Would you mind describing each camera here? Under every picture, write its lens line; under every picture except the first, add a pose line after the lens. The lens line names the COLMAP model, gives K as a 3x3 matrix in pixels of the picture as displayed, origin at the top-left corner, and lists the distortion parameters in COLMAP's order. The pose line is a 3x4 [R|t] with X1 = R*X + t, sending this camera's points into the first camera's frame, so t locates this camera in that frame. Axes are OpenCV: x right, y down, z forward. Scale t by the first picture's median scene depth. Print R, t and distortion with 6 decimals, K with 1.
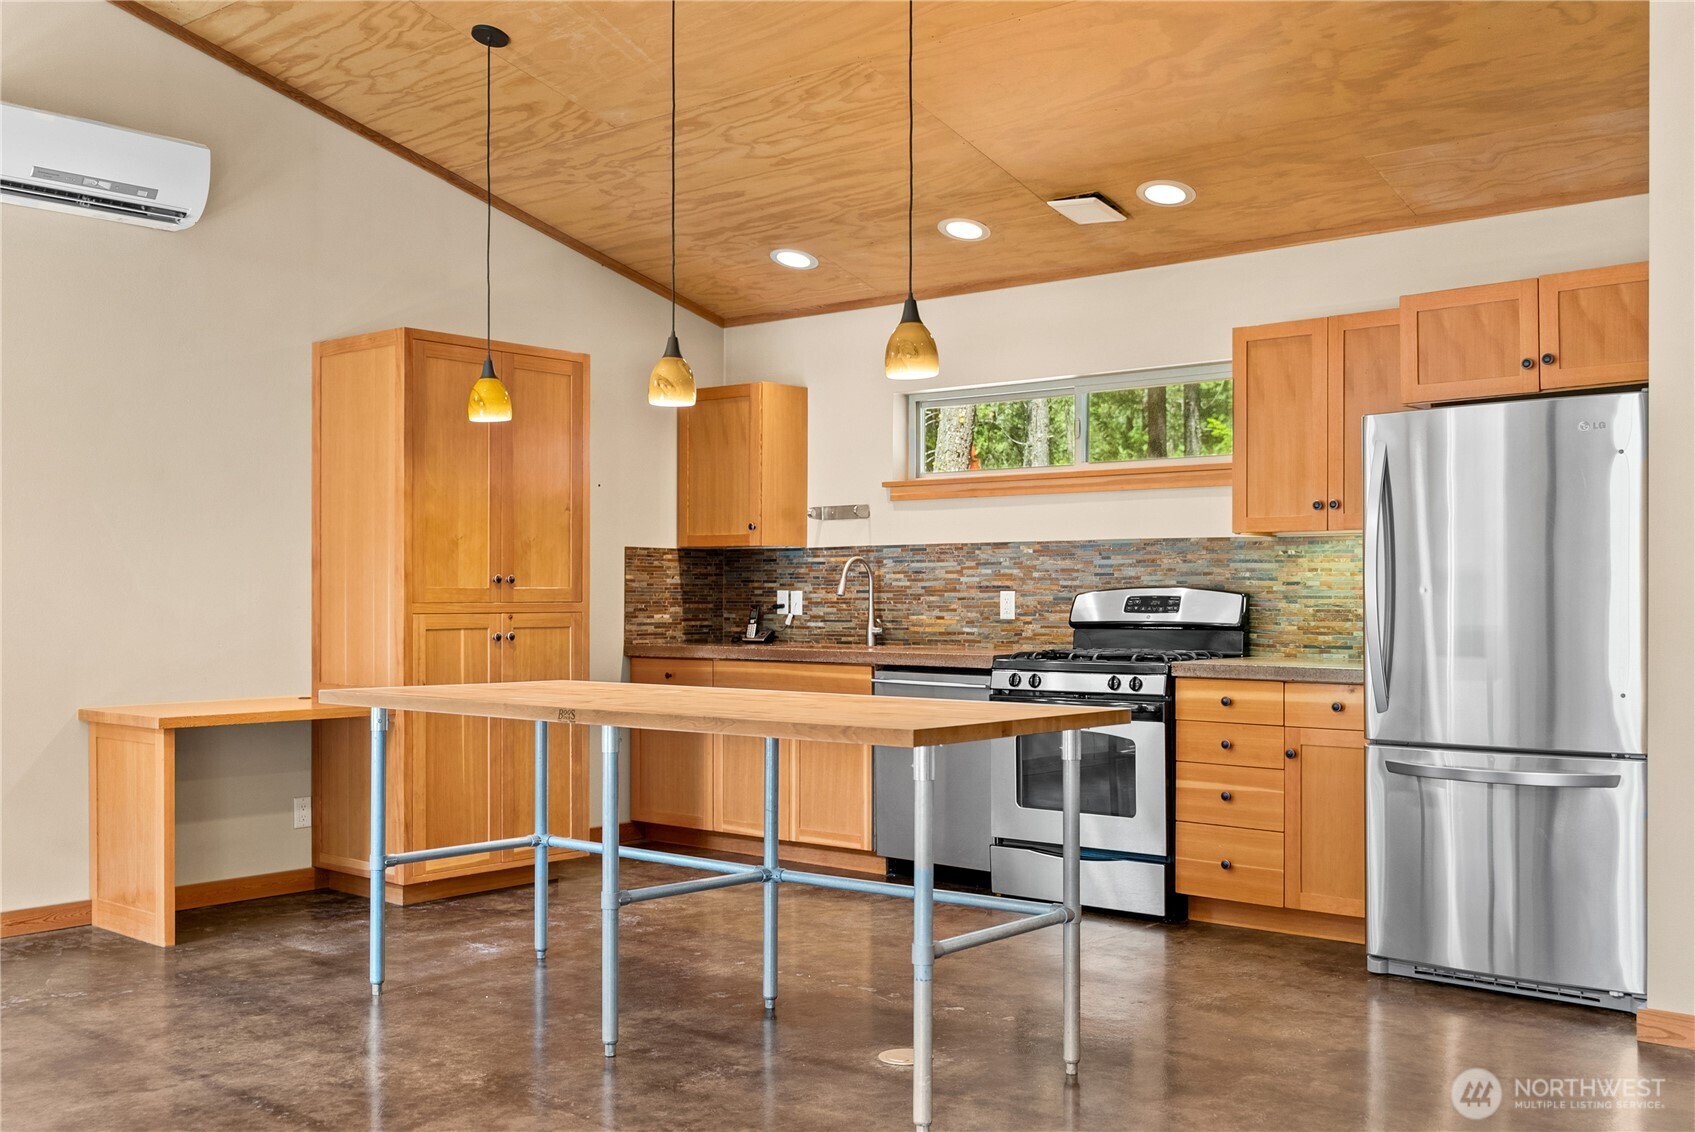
lens RADIAL K [[1603.9, 0, 841.6], [0, 1603.9, 598.6], [0, 0, 1]] dist [-0.005580, 0.000000]
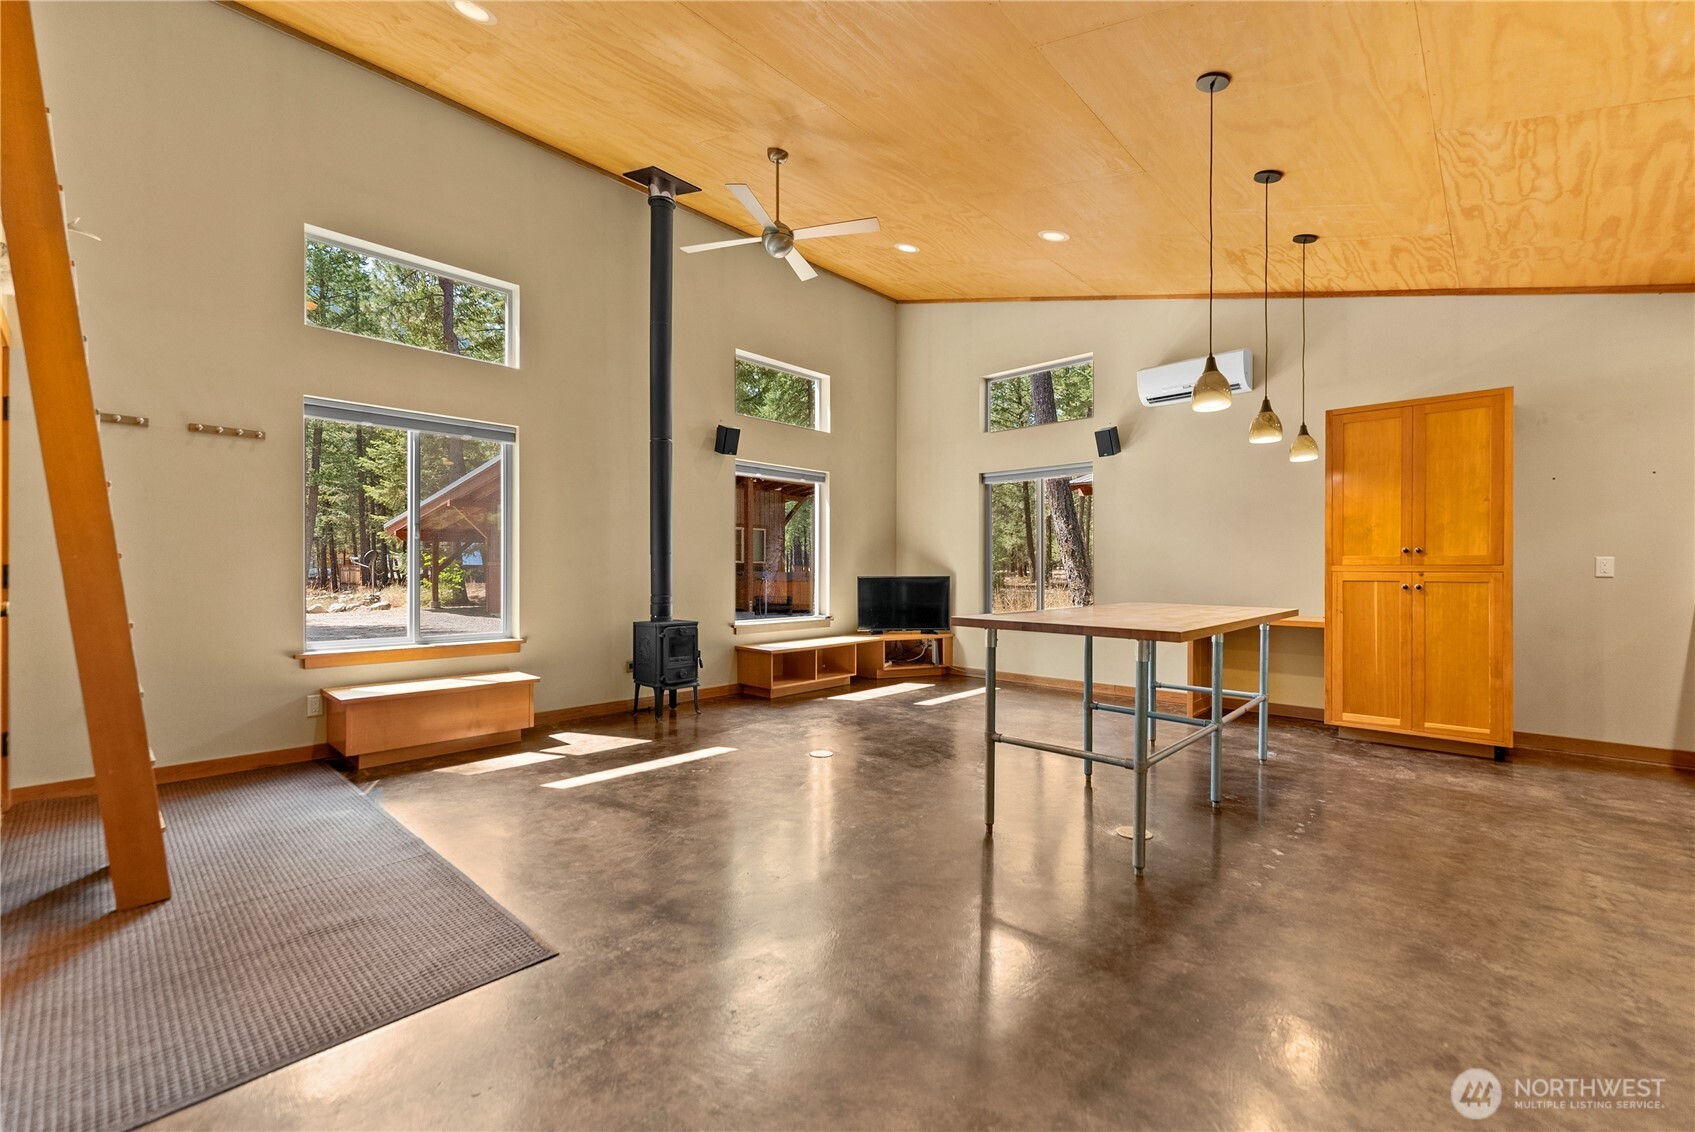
lens RADIAL K [[702.3, 0, 848.5], [0, 702.3, 571.2], [0, 0, 1]] dist [0.004126, -0.000487]
pose [[-0.045467, -0.001426, -0.998965, 0.534133], [-0.008086, 0.999967, -0.001060, 0.014223], [0.998933, 0.008030, -0.045477, 0.510115]]
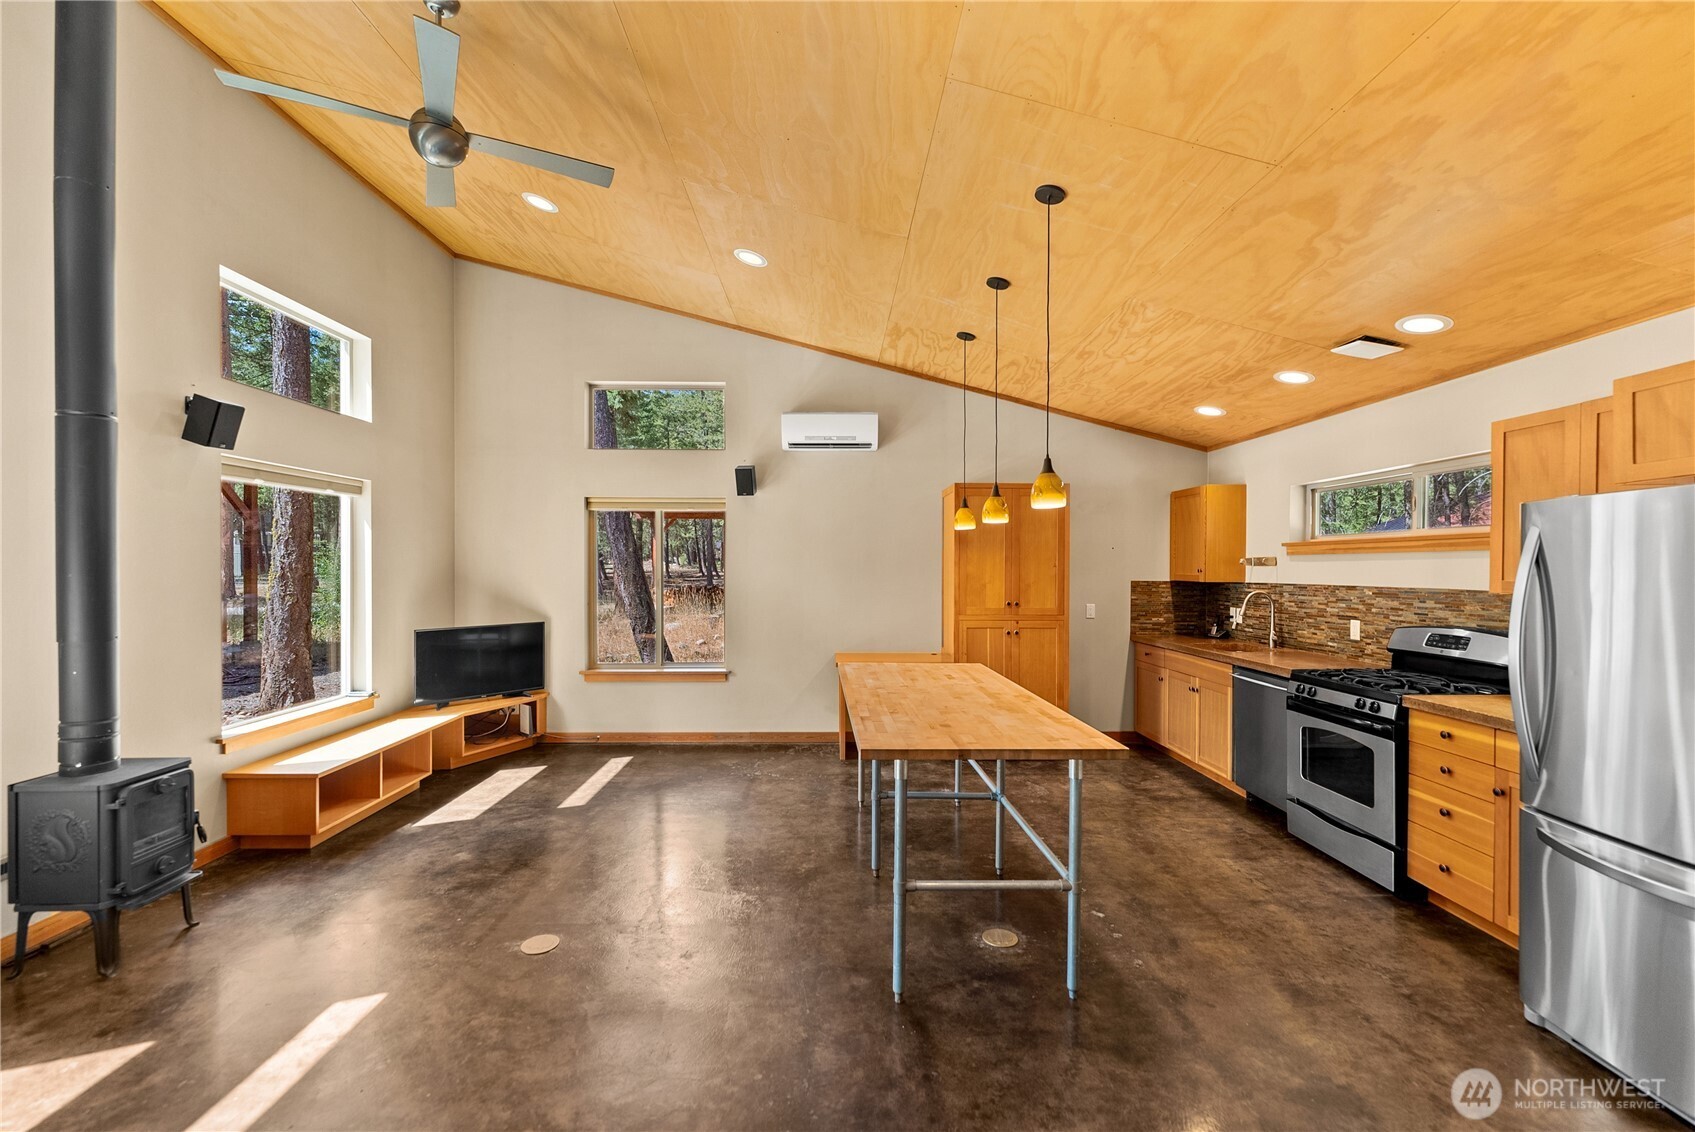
lens RADIAL K [[702.3, 0, 849.3], [0, 702.3, 572.2], [0, 0, 1]] dist [0.004126, -0.000487]
pose [[0.667559, 0.006091, -0.744532, 0.317750], [-0.005211, 0.999980, 0.003509, -0.055881], [0.744539, 0.001537, 0.667578, 0.289702]]
